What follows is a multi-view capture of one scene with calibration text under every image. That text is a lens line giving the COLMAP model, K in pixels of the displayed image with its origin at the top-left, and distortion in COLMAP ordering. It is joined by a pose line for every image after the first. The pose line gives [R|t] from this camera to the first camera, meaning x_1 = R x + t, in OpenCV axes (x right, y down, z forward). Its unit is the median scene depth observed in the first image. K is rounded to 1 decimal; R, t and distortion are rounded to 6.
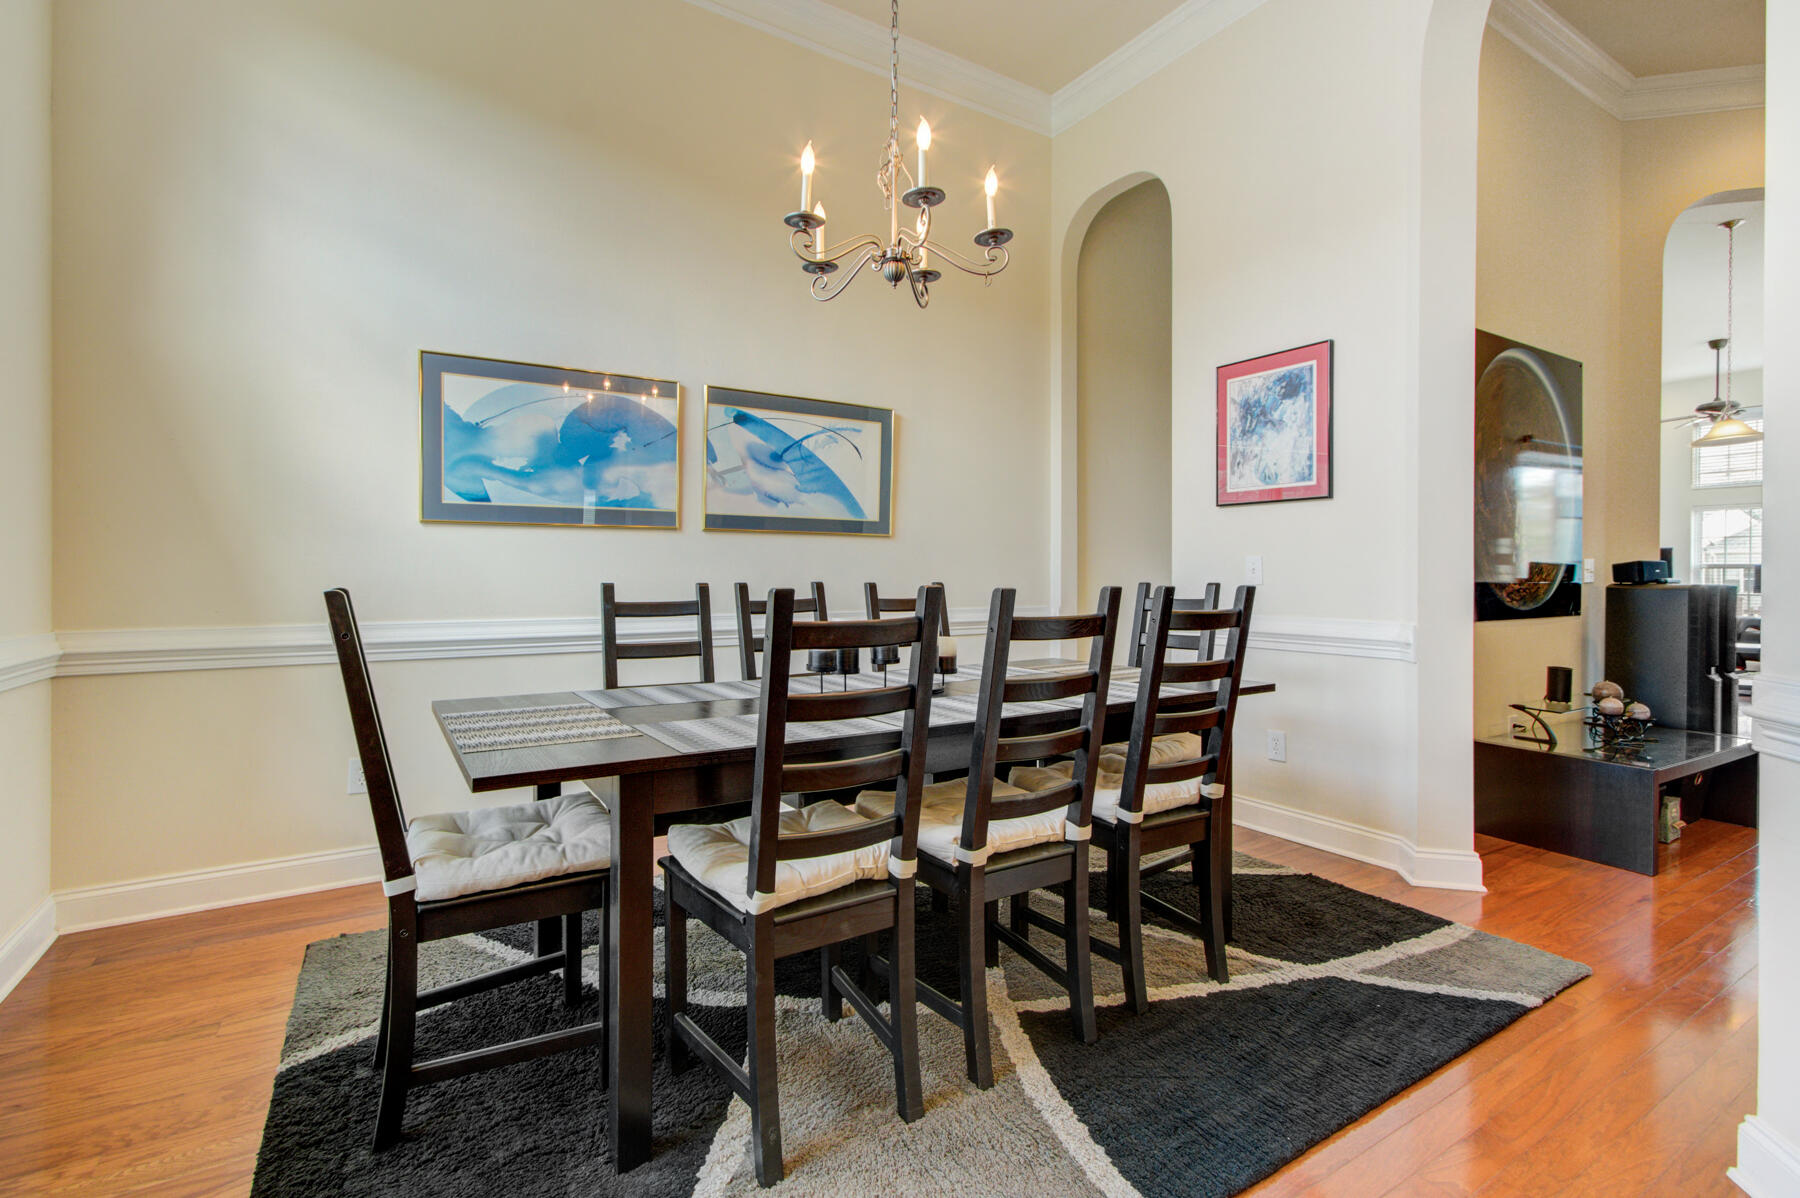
lens RADIAL K [[836.6, 0, 900.2], [0, 836.6, 555.0], [0, 0, 1]] dist [-0.002675, 0.030410]
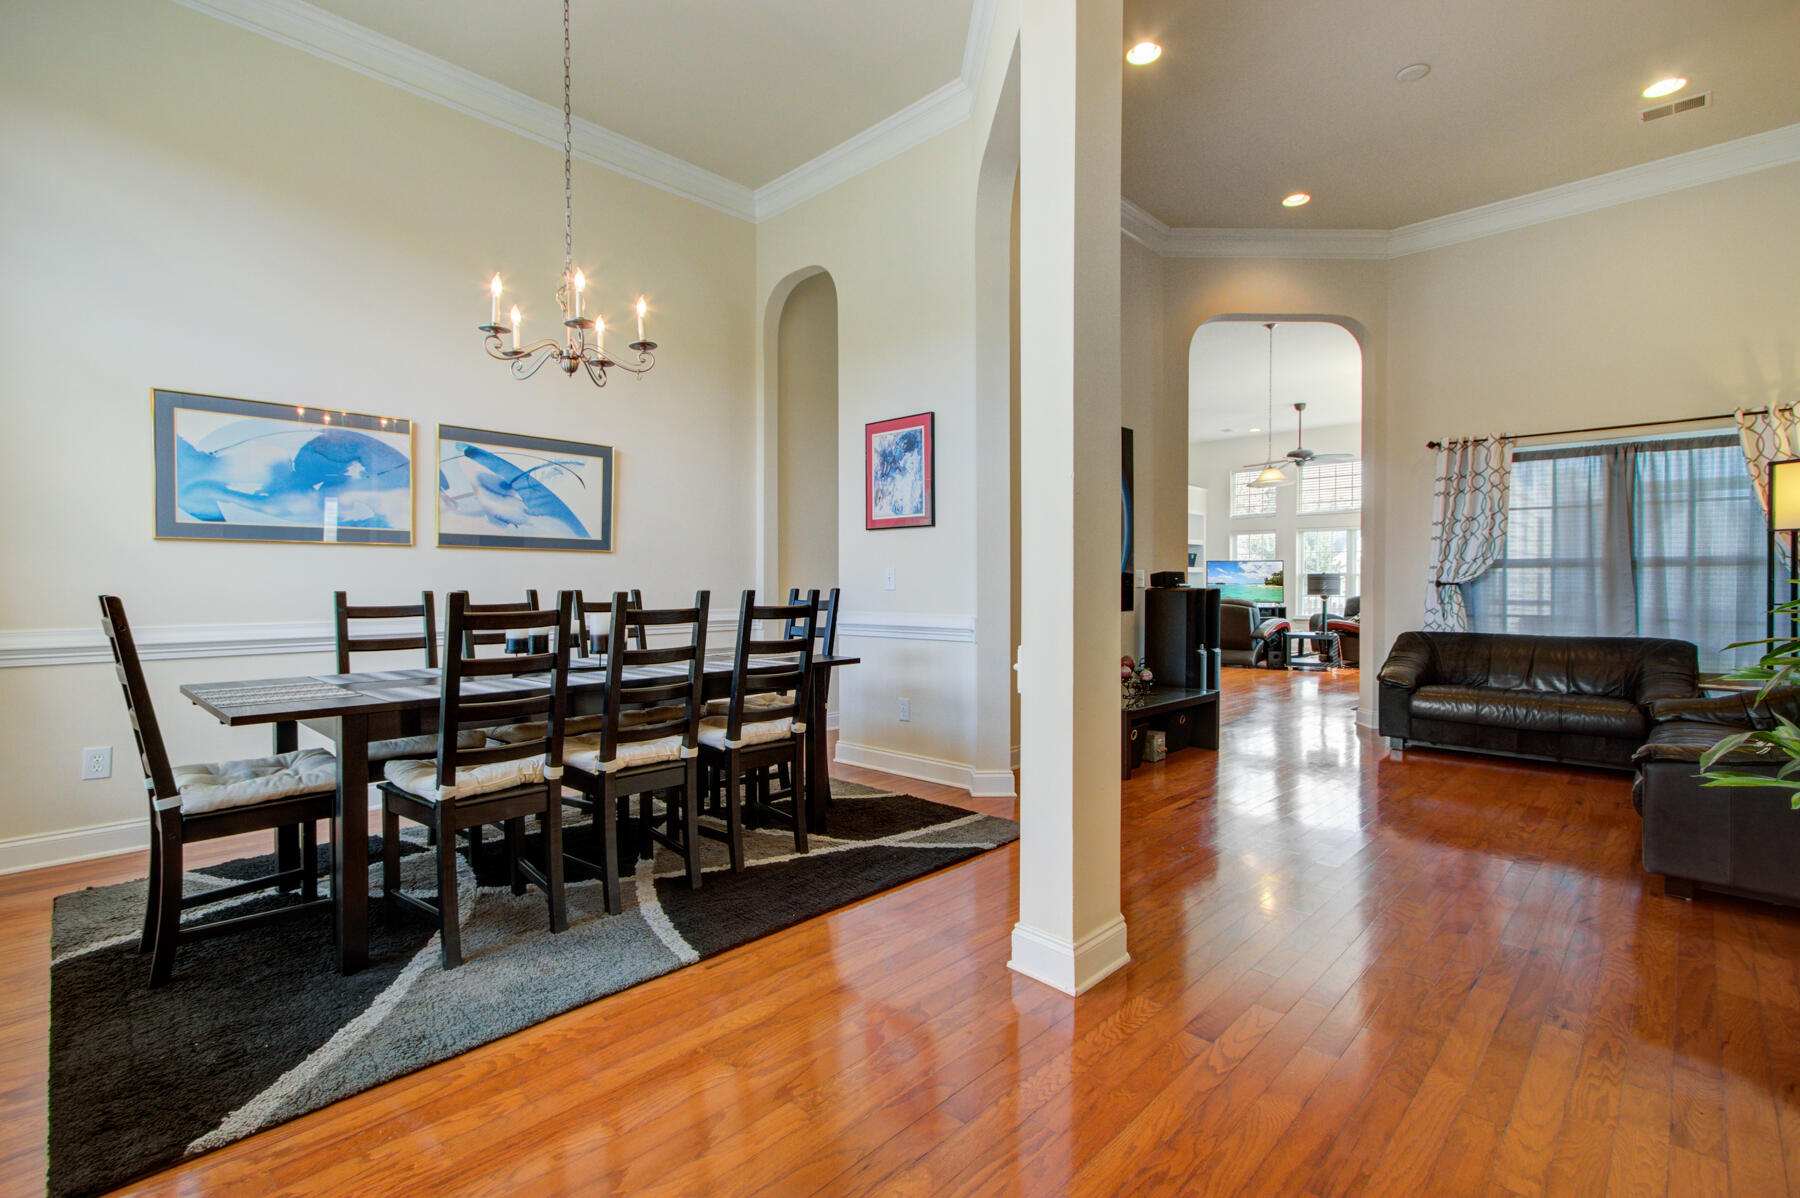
lens RADIAL K [[830.6, 0, 887.5], [0, 830.6, 569.4], [0, 0, 1]] dist [0.002229, 0.008919]
pose [[0.973059, -0.001938, 0.230548, 0.162796], [0.001088, 0.999992, 0.003814, -0.002814], [-0.230554, -0.003461, 0.973053, -0.406354]]
